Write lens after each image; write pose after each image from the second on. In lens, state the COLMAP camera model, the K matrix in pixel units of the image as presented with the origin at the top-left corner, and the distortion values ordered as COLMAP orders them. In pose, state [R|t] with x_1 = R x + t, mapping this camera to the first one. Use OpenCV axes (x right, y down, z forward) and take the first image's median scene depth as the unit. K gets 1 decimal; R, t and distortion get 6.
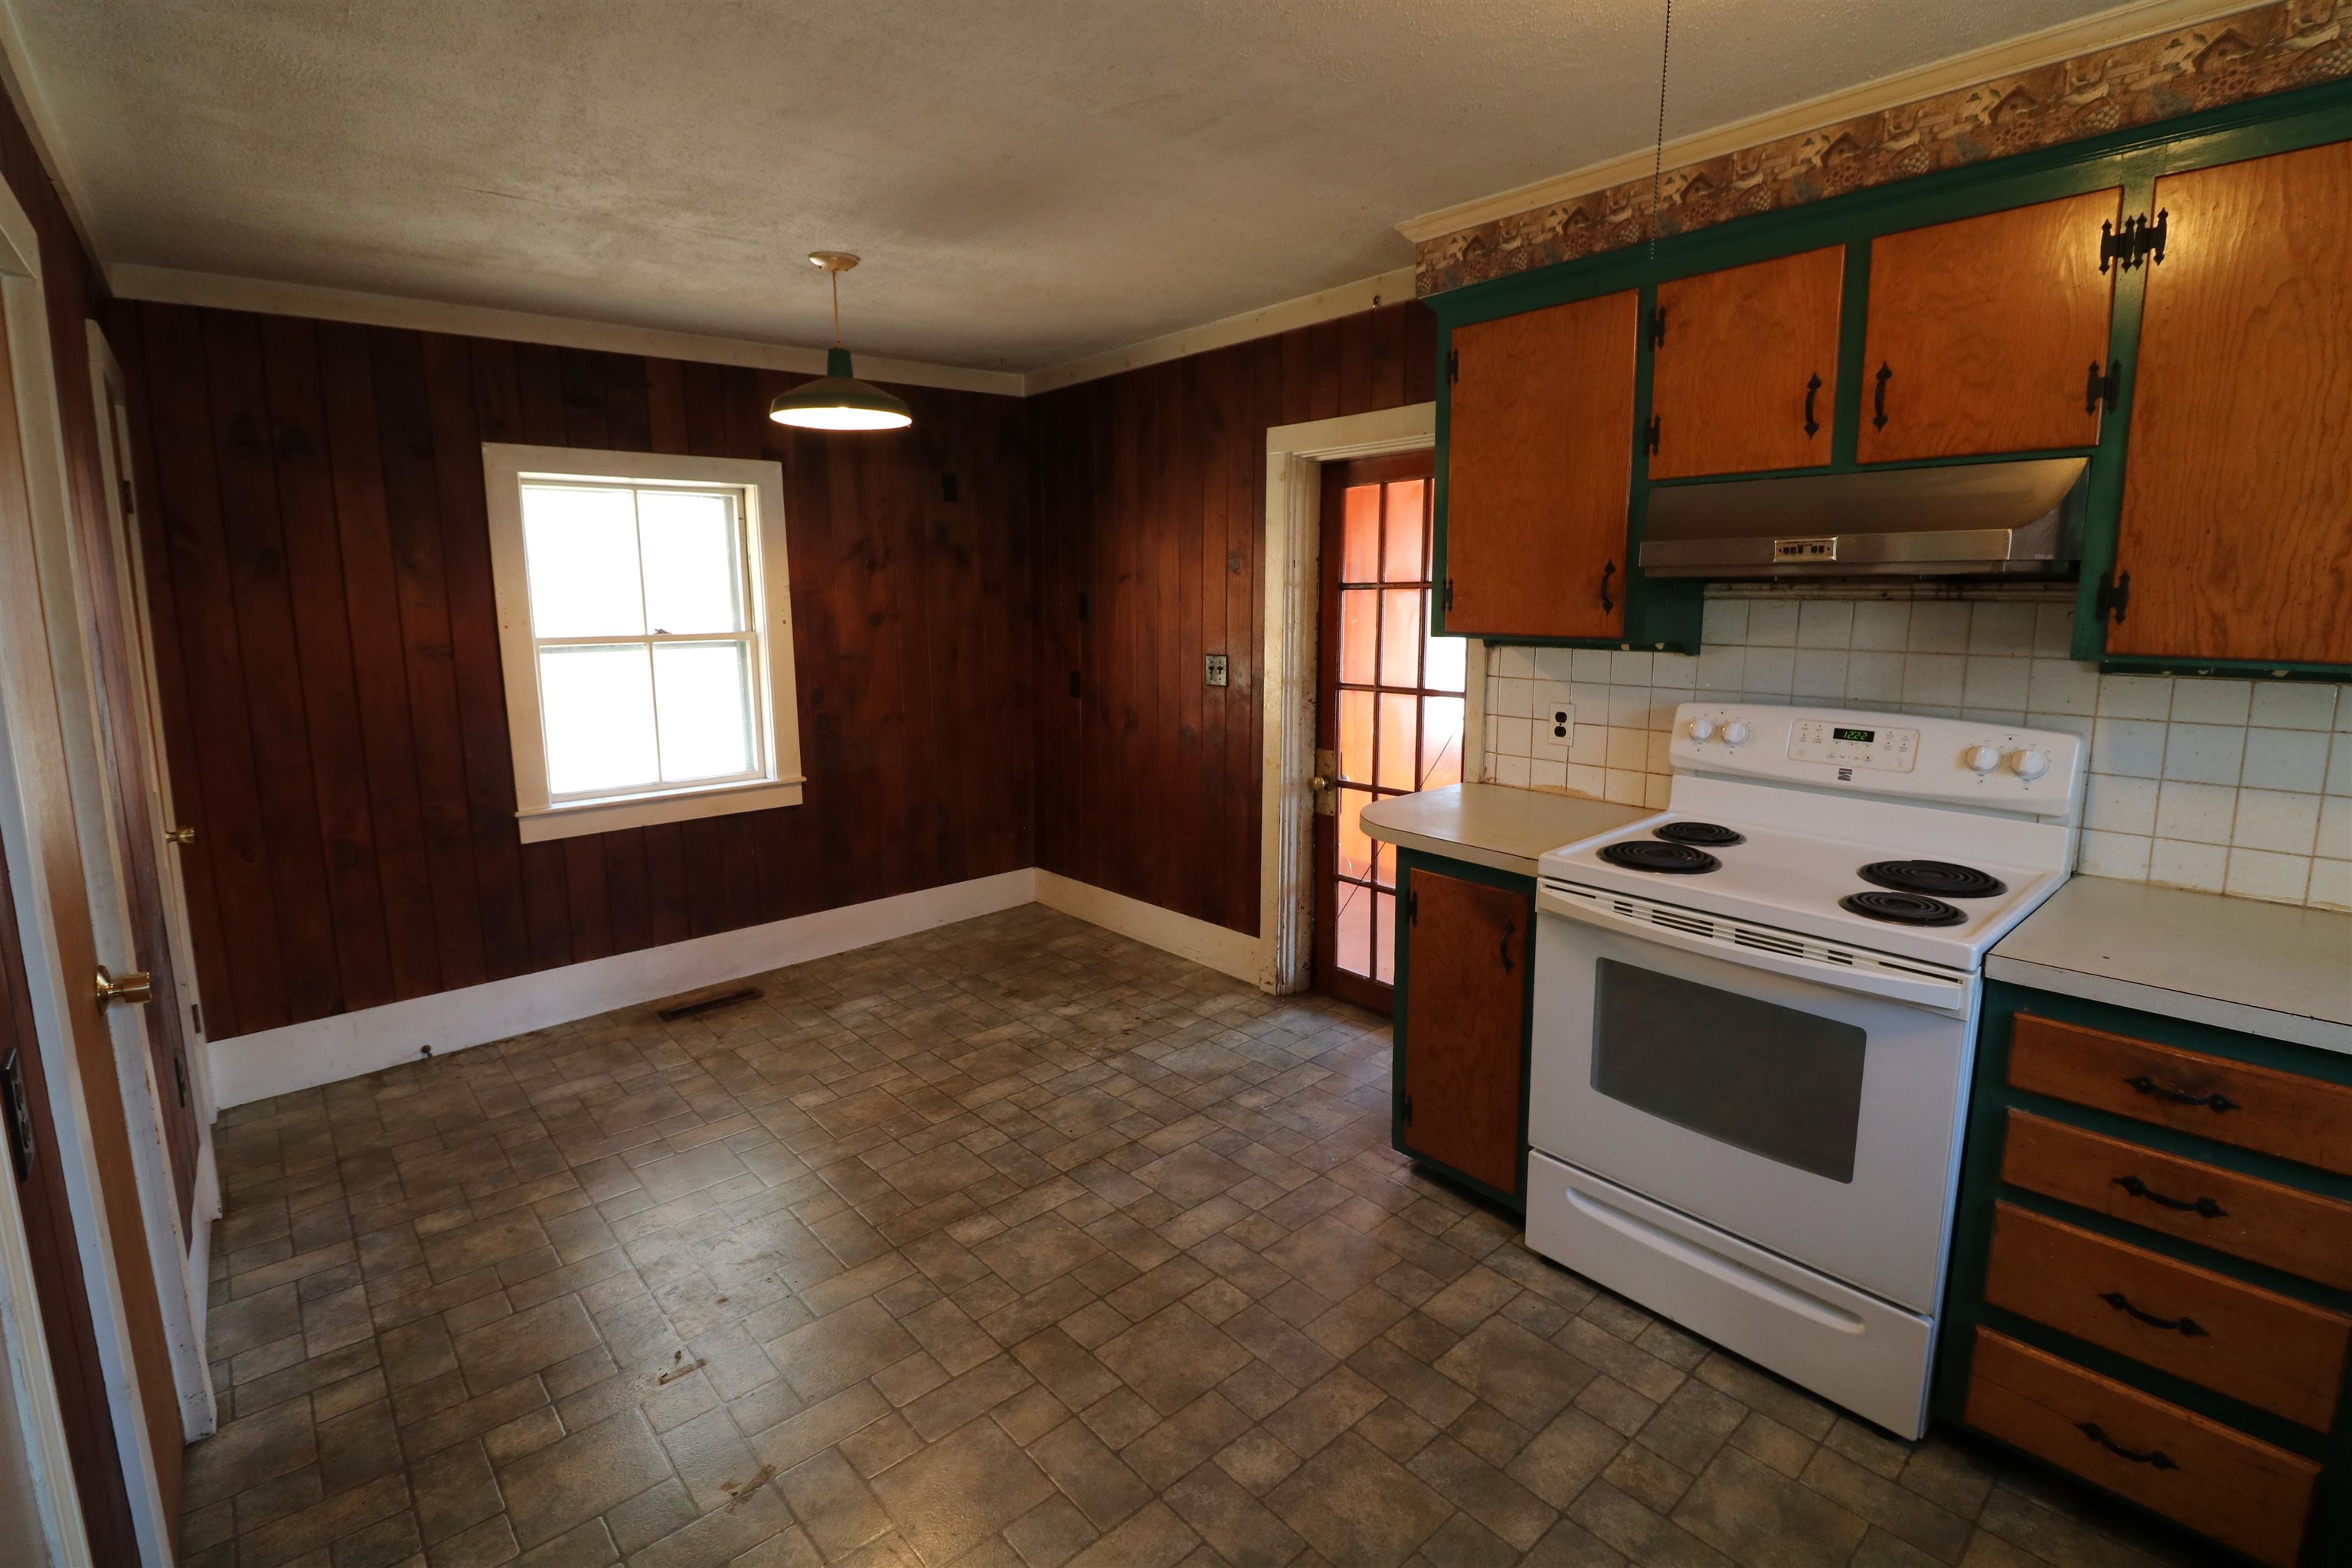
lens RADIAL K [[1084.0, 0, 1179.9], [0, 1084.0, 760.9], [0, 0, 1]] dist [-0.001489, -0.011508]
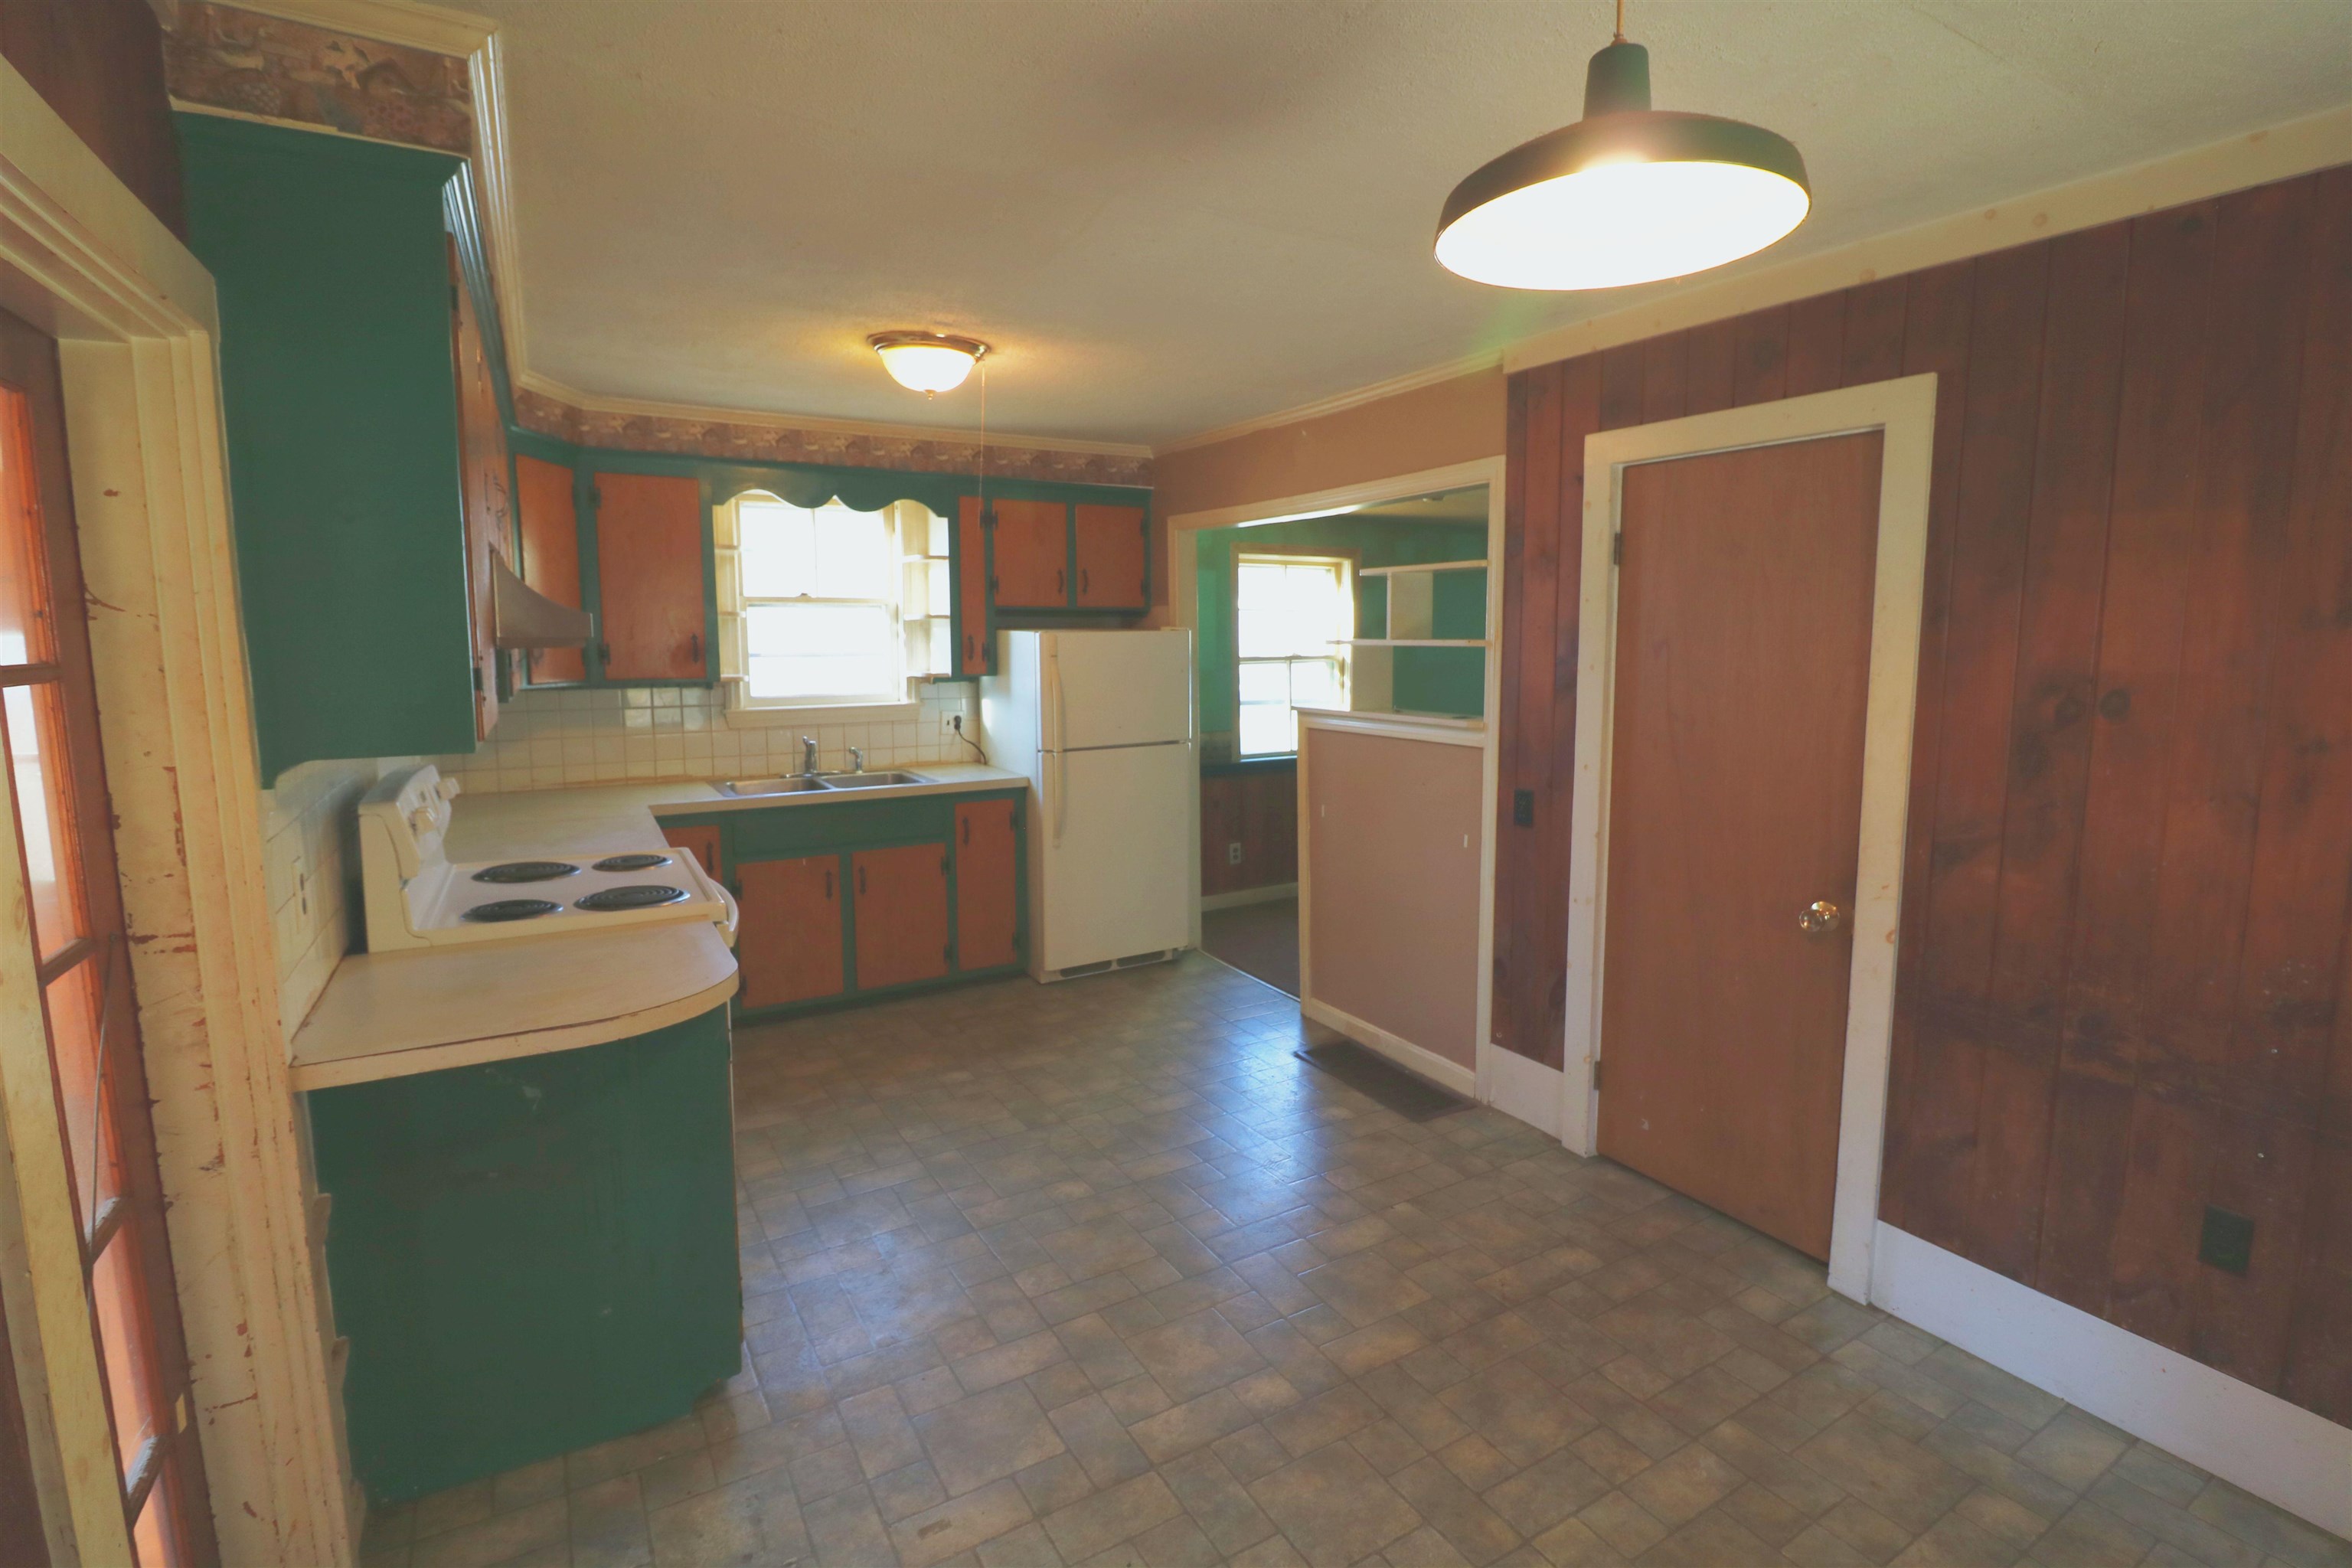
lens RADIAL K [[1084.0, 0, 1179.9], [0, 1084.0, 760.9], [0, 0, 1]] dist [-0.001489, -0.011508]
pose [[-0.984146, -0.019629, 0.176271, -0.273918], [0.027965, 0.964252, 0.263507, -0.293046], [-0.175142, 0.264259, -0.948416, 1.764444]]
